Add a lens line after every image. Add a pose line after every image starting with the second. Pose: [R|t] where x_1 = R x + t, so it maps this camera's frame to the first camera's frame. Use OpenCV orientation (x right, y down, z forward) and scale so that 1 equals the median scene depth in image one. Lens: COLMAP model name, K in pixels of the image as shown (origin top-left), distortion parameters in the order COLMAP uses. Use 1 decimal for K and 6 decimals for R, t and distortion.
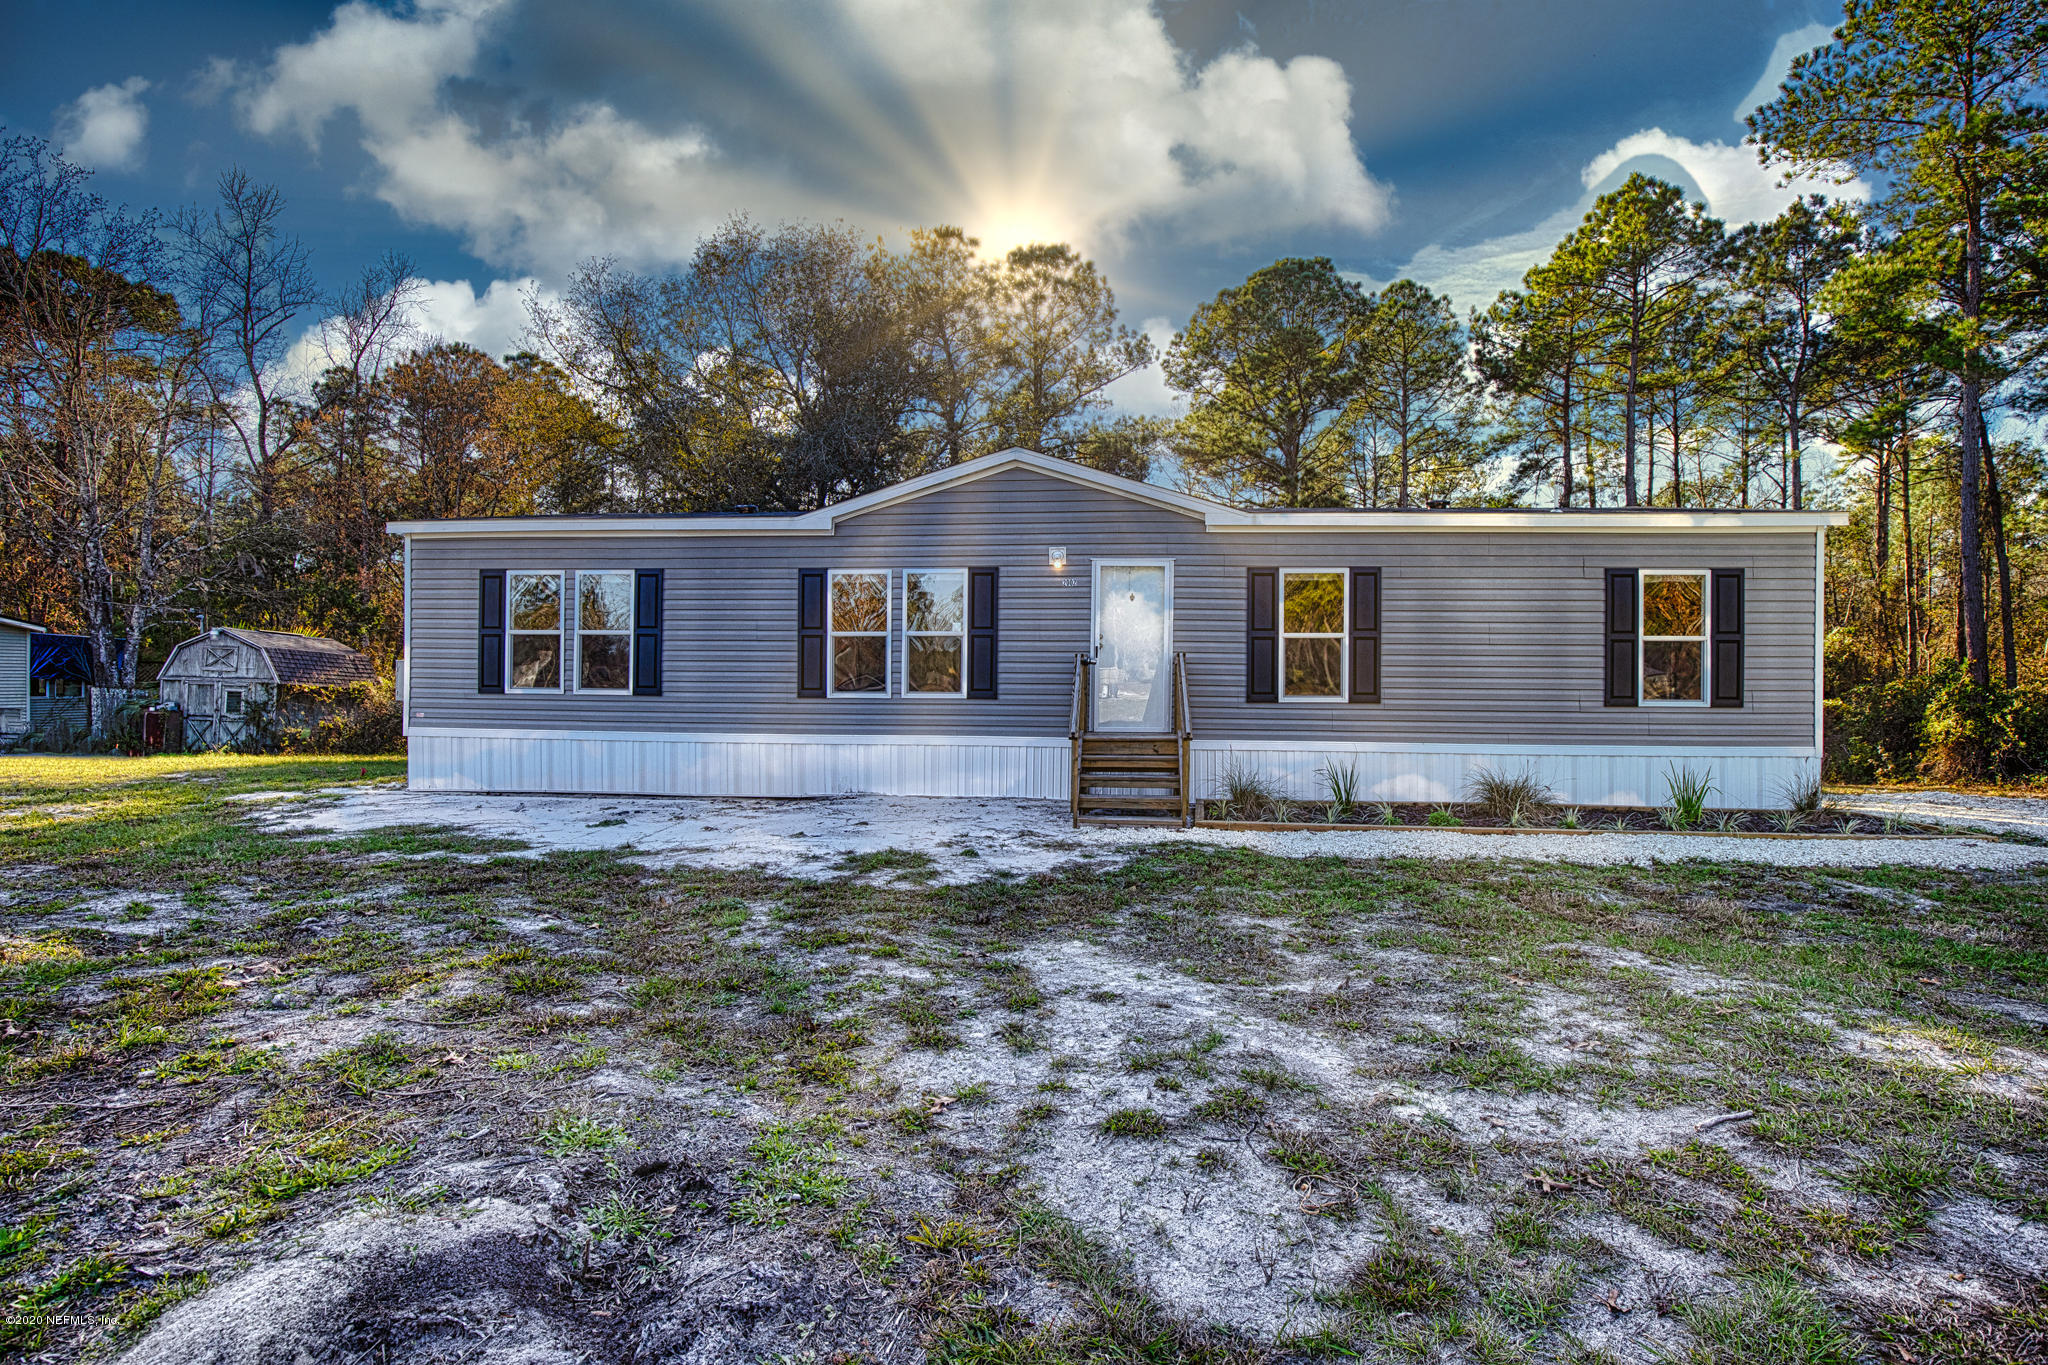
lens RADIAL K [[932.9, 0, 1024.0], [0, 932.9, 682.5], [0, 0, 1]] dist [-0.000348, 0.000110]
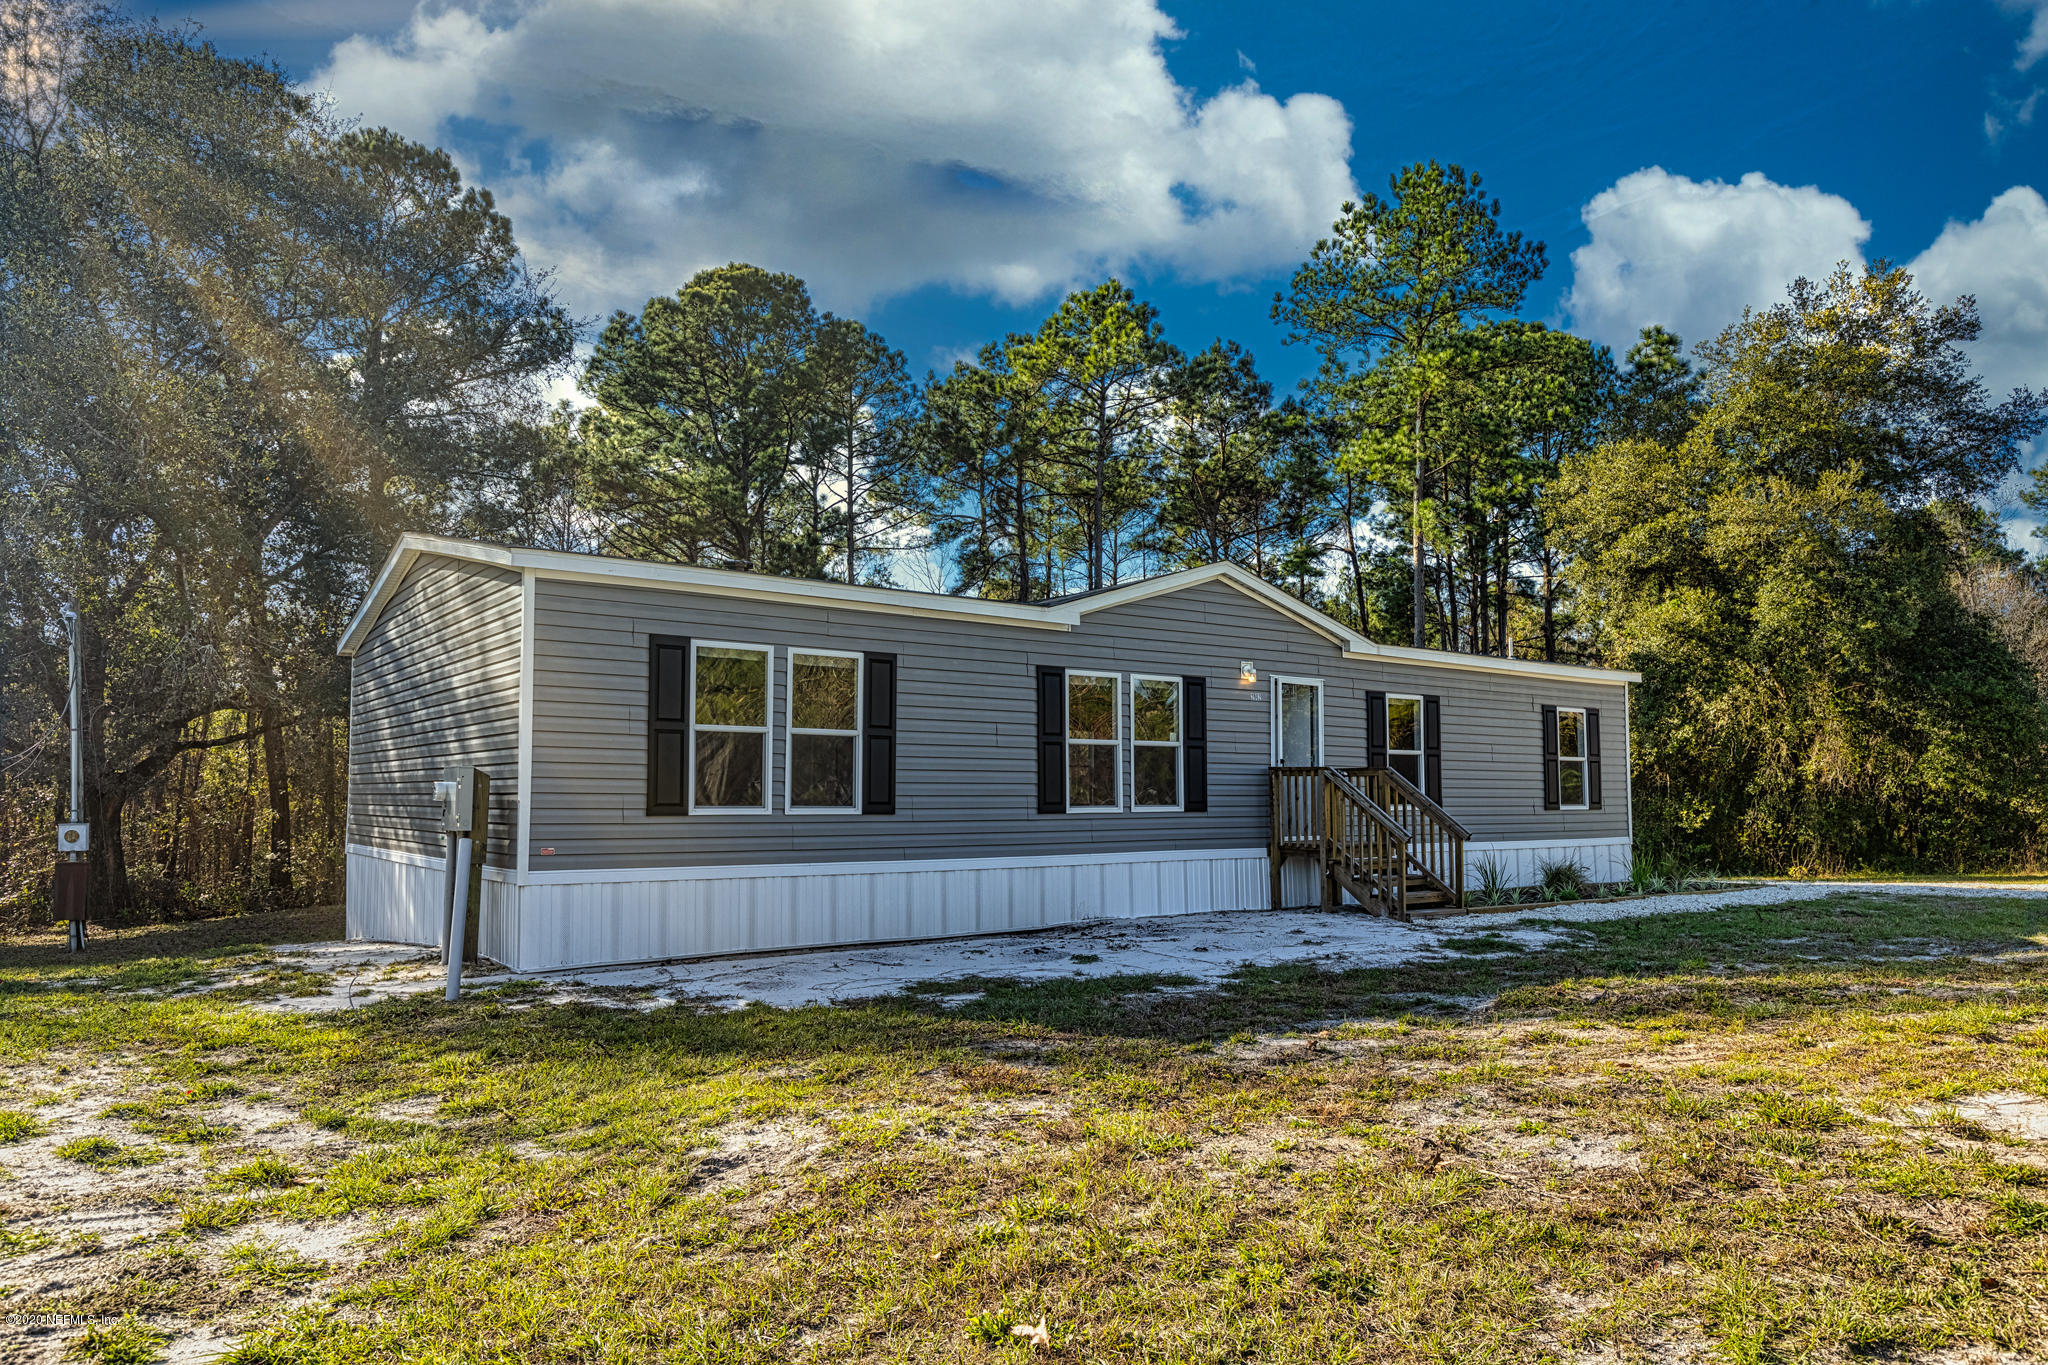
lens RADIAL K [[1303.7, 0, 1024.0], [0, 1303.7, 682.5], [0, 0, 1]] dist [0.003980, 0.000321]
pose [[0.740374, 0.050843, 0.670269, -0.709629], [0.003514, 0.996829, -0.079495, -0.005895], [-0.672185, 0.061211, 0.737848, 0.069506]]
